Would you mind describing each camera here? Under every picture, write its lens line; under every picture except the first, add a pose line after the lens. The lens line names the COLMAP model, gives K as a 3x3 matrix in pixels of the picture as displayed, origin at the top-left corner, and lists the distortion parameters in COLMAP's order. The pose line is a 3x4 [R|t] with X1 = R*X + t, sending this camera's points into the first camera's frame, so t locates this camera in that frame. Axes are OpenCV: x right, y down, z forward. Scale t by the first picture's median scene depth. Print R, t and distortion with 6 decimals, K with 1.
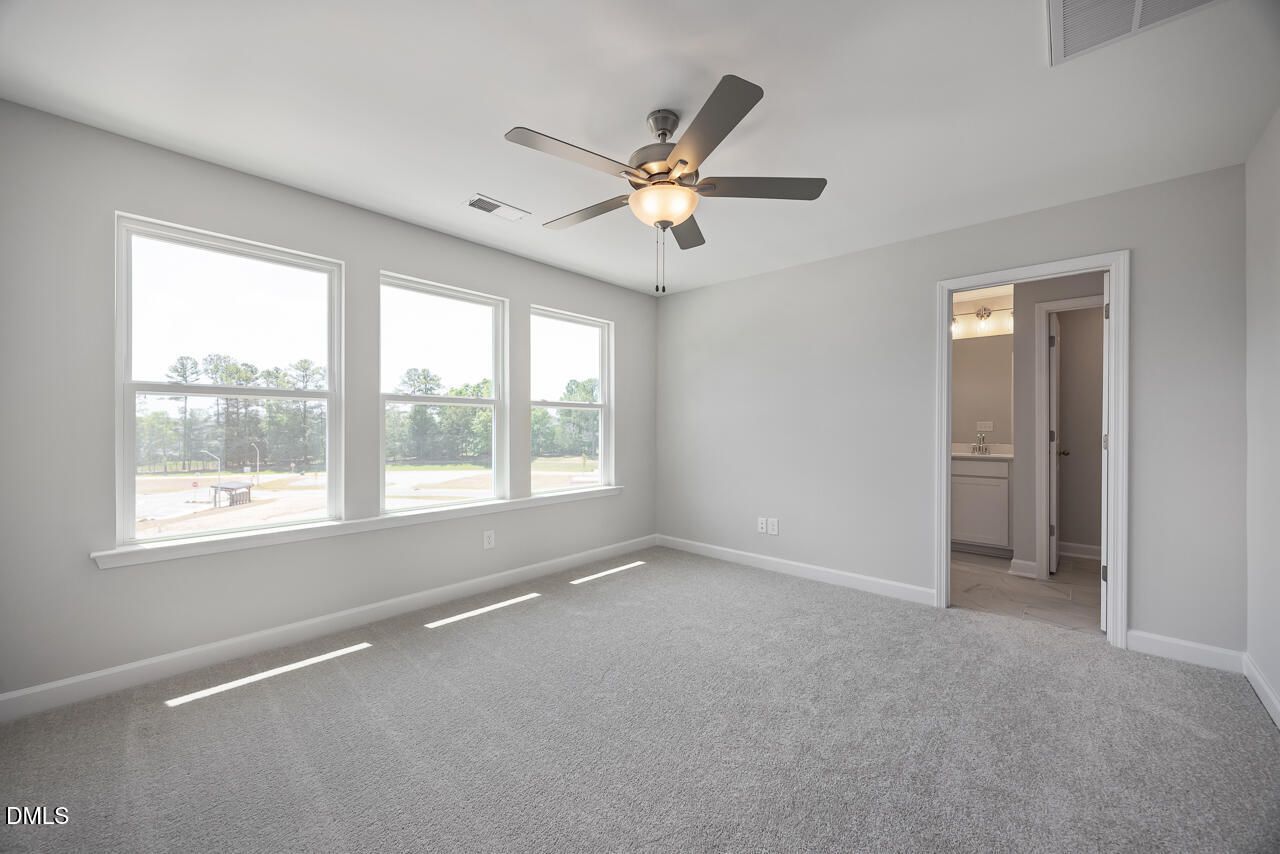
lens RADIAL K [[494.8, 0, 641.0], [0, 494.8, 424.2], [0, 0, 1]] dist [-0.001813, -0.000050]
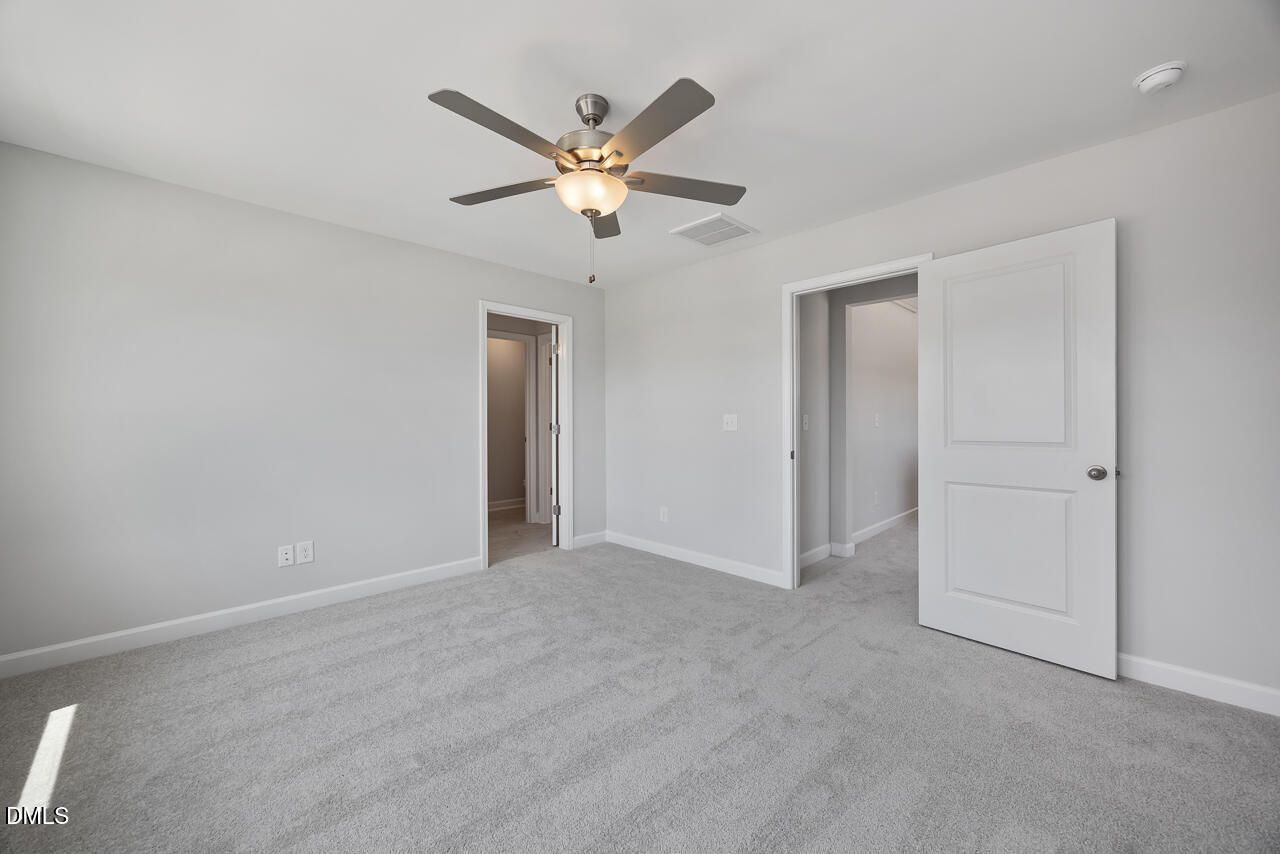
lens RADIAL K [[485.9, 0, 642.2], [0, 485.9, 426.4], [0, 0, 1]] dist [0.000358, 0.000053]
pose [[0.030869, -0.008716, 0.999485, -0.587560], [0.000160, 0.999962, 0.008716, 0.007199], [-0.999523, -0.000109, 0.030870, 0.574288]]
